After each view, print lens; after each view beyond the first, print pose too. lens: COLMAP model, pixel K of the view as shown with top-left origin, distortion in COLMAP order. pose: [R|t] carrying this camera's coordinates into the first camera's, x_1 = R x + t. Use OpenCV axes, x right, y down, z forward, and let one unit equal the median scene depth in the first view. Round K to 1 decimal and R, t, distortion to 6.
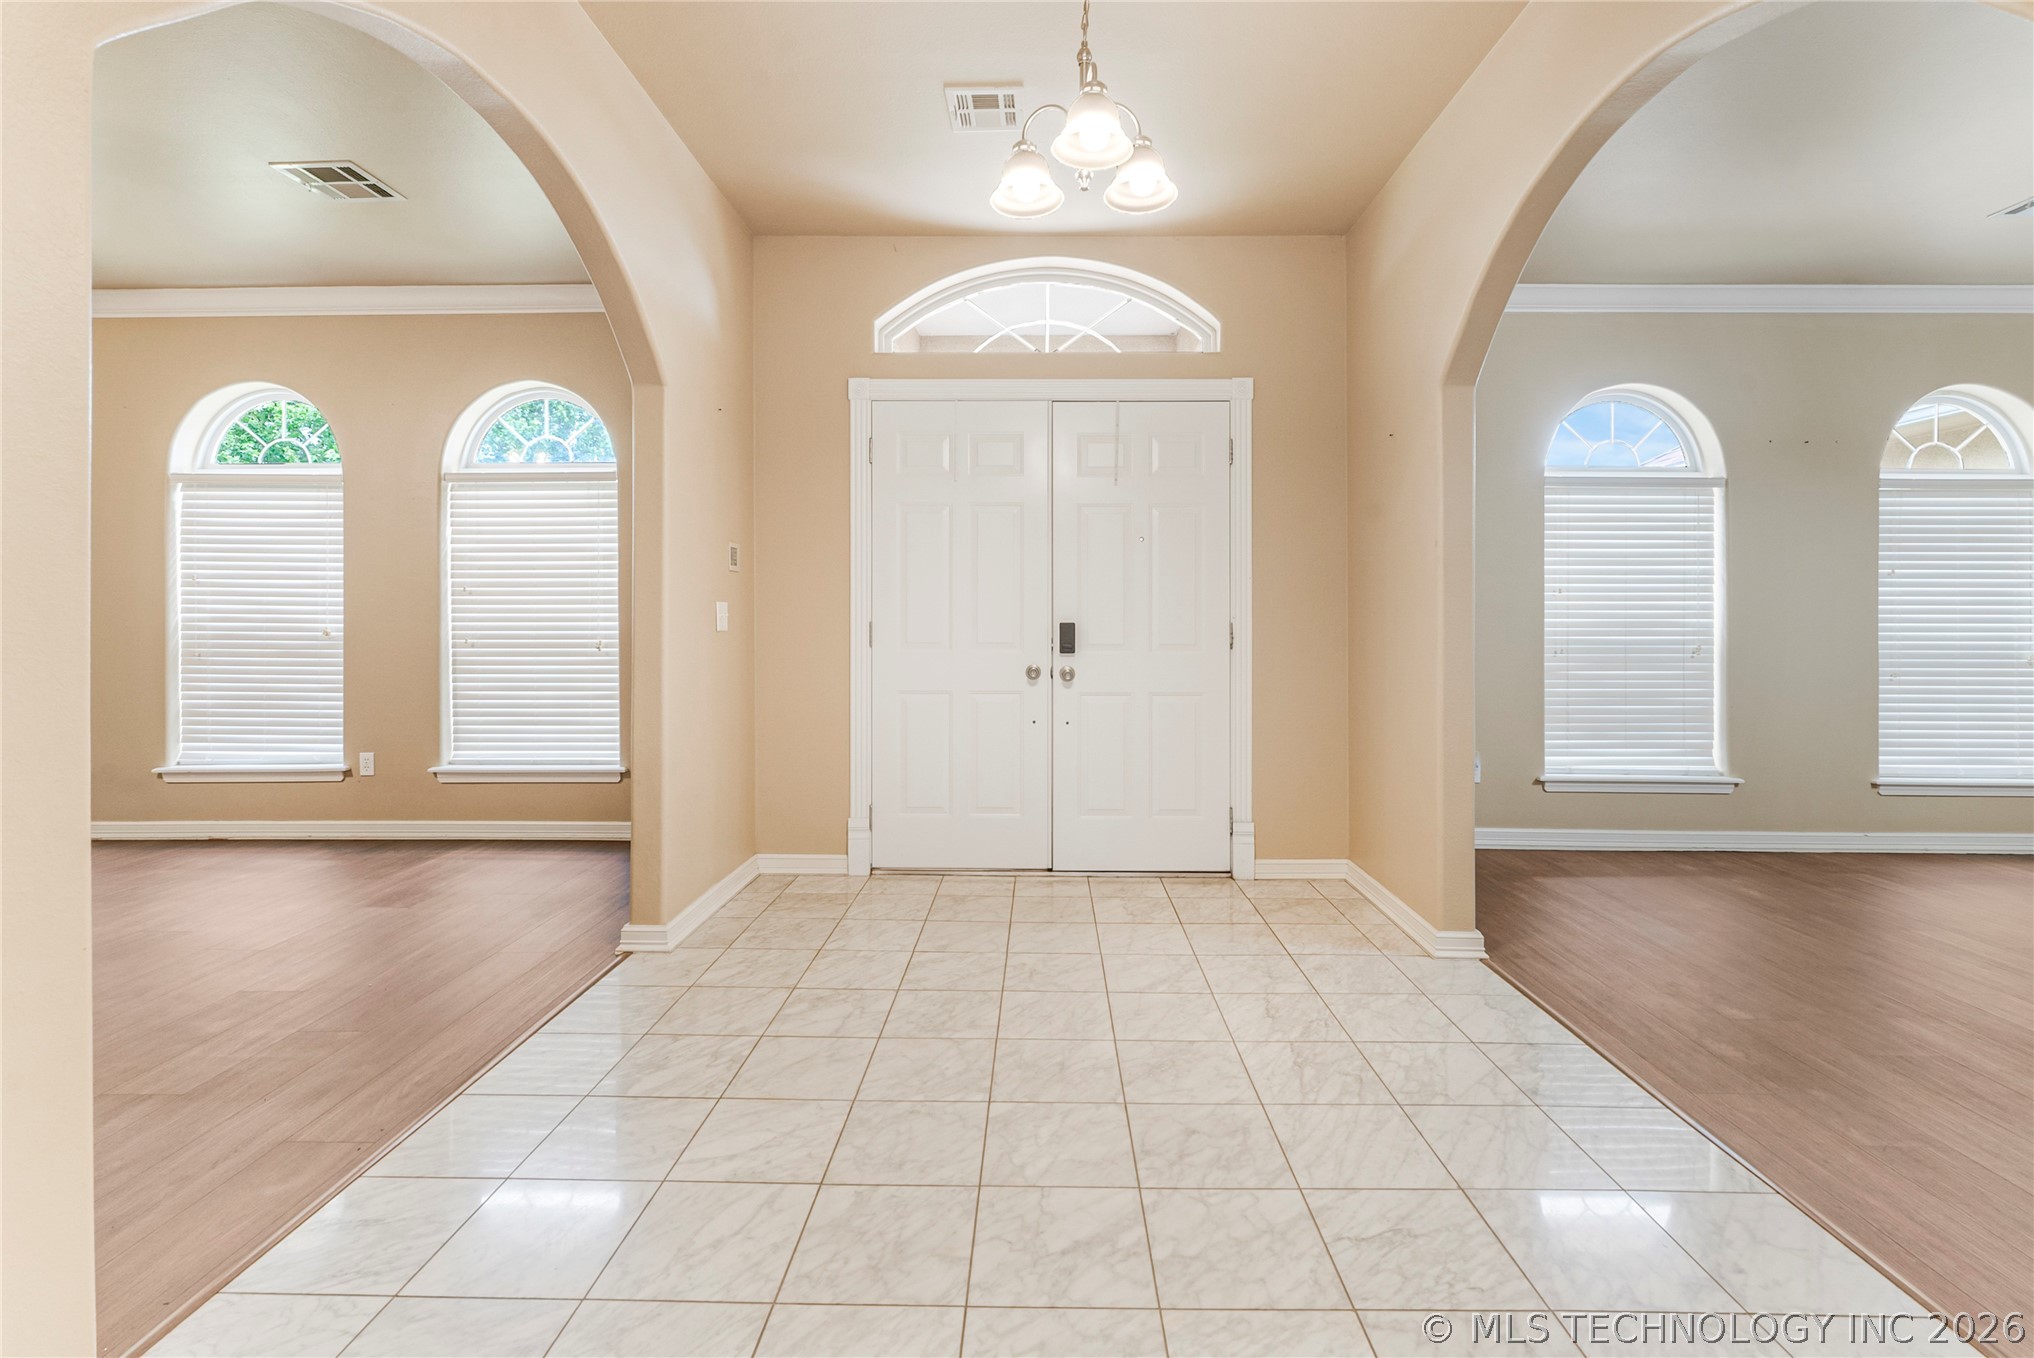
lens RADIAL K [[880.9, 0, 1023.9], [0, 880.9, 618.8], [0, 0, 1]] dist [0.003794, -0.000169]
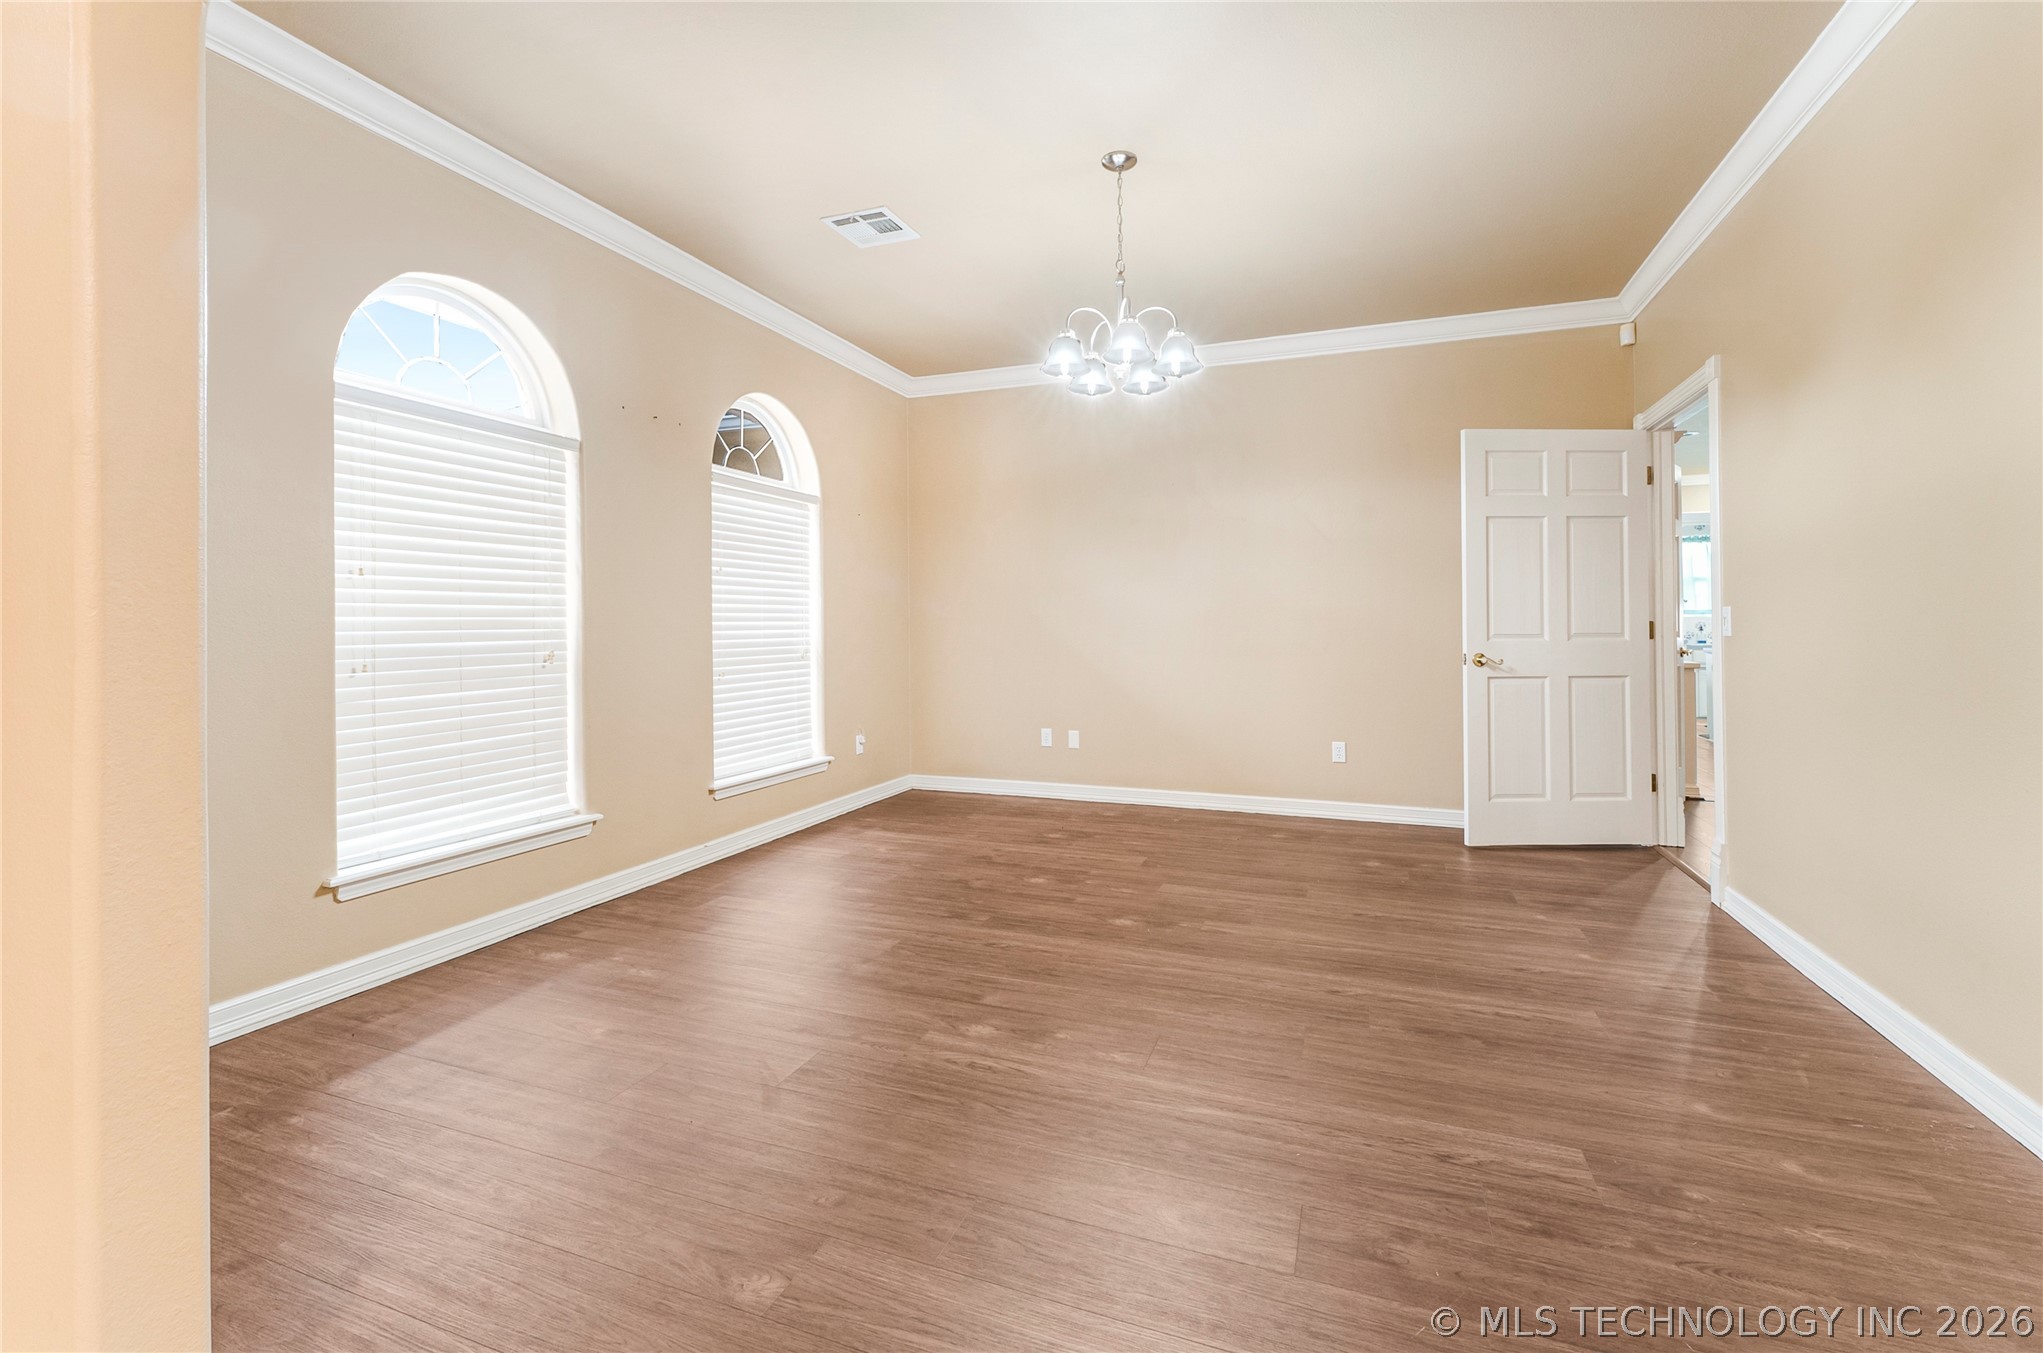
lens RADIAL K [[888.3, 0, 1046.9], [0, 888.3, 615.5], [0, 0, 1]] dist [0.003301, -0.000998]
pose [[0.324544, 0.002092, 0.945868, 0.166184], [0.007111, 0.999964, -0.004652, 0.005486], [-0.945844, 0.008236, 0.324518, 0.330819]]
